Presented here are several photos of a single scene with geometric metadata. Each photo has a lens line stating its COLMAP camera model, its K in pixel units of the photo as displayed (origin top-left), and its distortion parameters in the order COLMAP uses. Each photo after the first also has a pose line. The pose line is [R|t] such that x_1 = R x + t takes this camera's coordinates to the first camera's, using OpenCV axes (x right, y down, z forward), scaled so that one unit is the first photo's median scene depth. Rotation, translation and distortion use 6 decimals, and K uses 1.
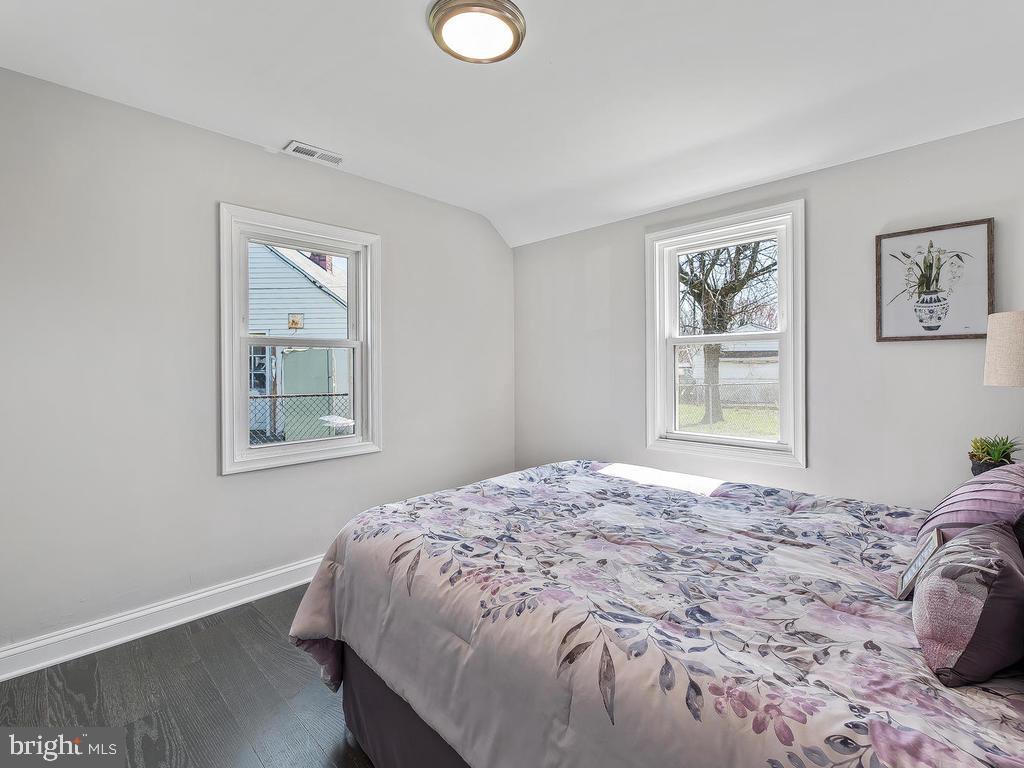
lens RADIAL K [[483.1, 0, 507.8], [0, 483.1, 365.4], [0, 0, 1]] dist [0.017316, -0.000267]
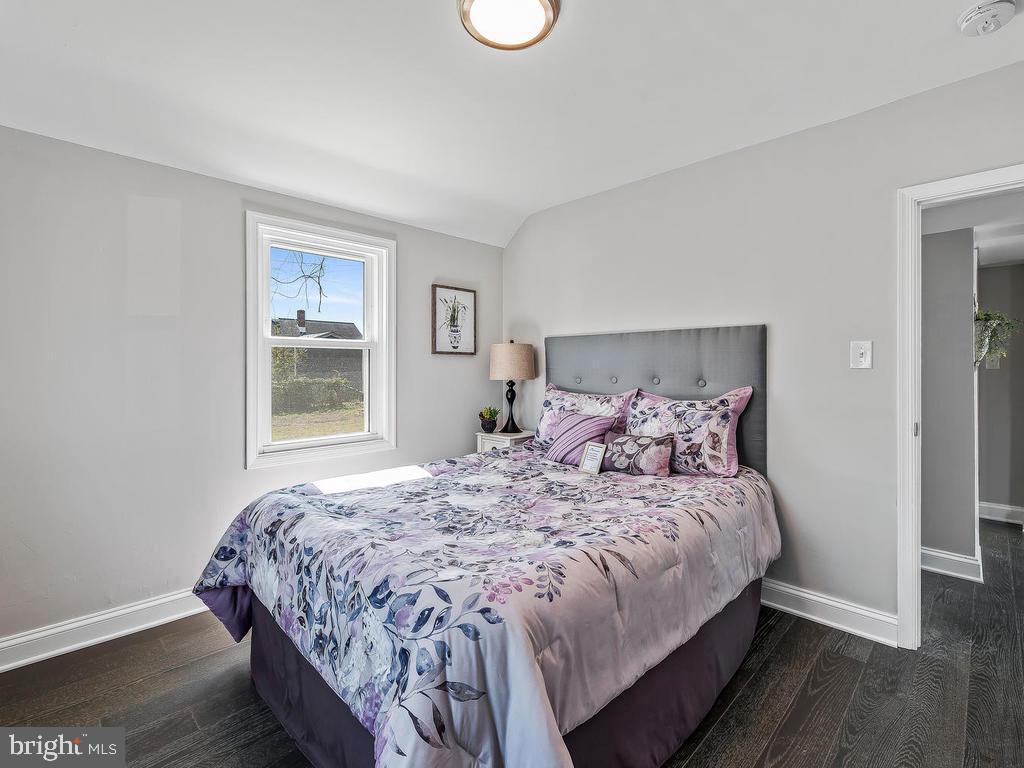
lens RADIAL K [[486.7, 0, 514.7], [0, 486.7, 382.2], [0, 0, 1]] dist [-0.000127, -0.001147]
pose [[-0.016728, -0.022543, 0.999606, -0.814465], [0.003275, 0.999739, 0.022601, 0.006266], [-0.999855, 0.003652, -0.016649, 0.823383]]
